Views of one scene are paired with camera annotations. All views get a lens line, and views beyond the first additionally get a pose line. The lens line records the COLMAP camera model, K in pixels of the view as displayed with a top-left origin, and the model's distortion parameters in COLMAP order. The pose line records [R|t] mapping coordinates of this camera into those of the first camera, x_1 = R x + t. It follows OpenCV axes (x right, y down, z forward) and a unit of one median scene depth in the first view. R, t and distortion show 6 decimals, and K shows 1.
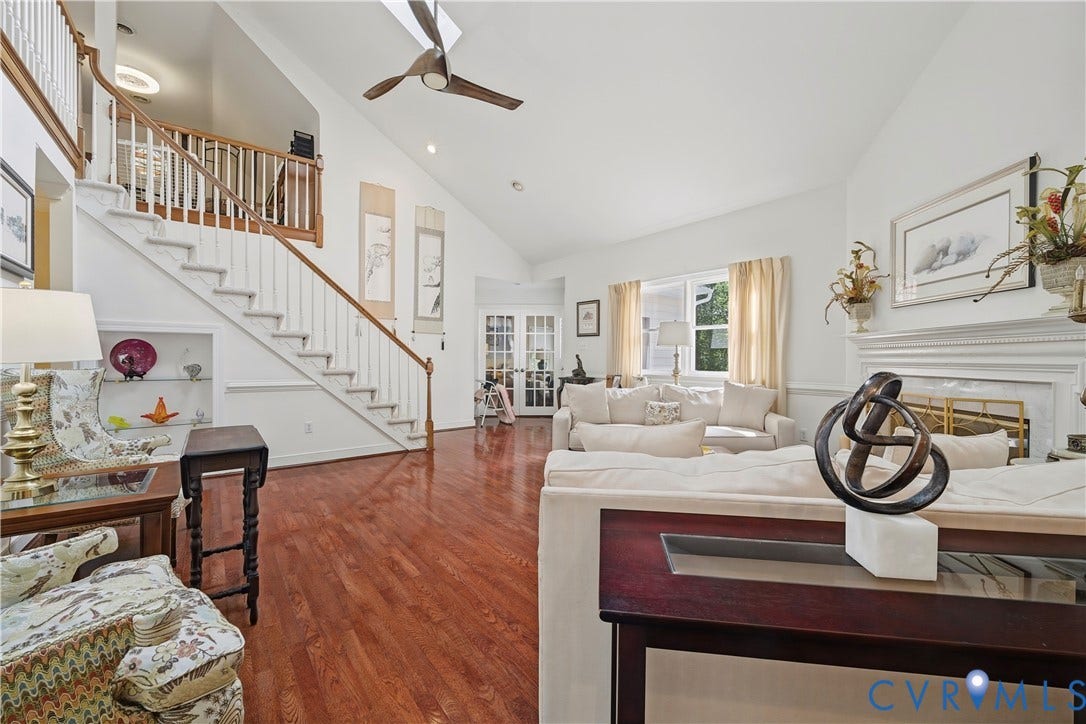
lens RADIAL K [[428.4, 0, 544.4], [0, 428.4, 360.1], [0, 0, 1]] dist [-0.009297, 0.001118]
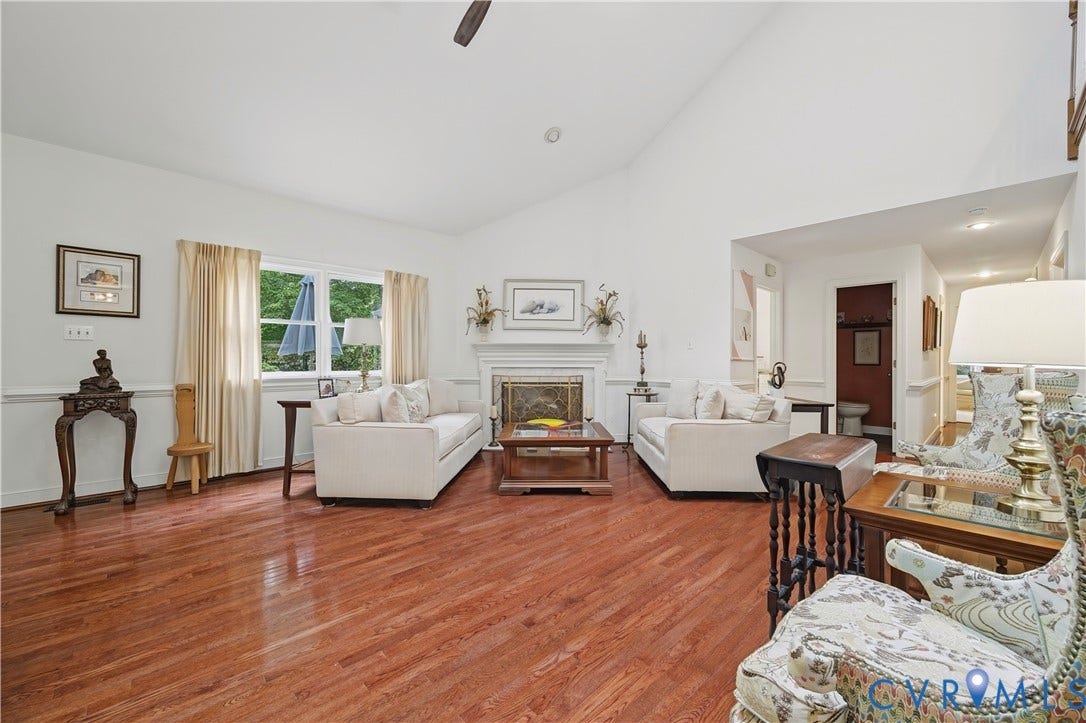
lens RADIAL K [[428.4, 0, 543.8], [0, 428.4, 360.9], [0, 0, 1]] dist [-0.009297, 0.001118]
pose [[-0.094559, -0.004996, 0.995507, -0.958245], [0.002567, 0.999983, 0.005262, -0.001058], [-0.995516, 0.003053, -0.094545, 1.003442]]
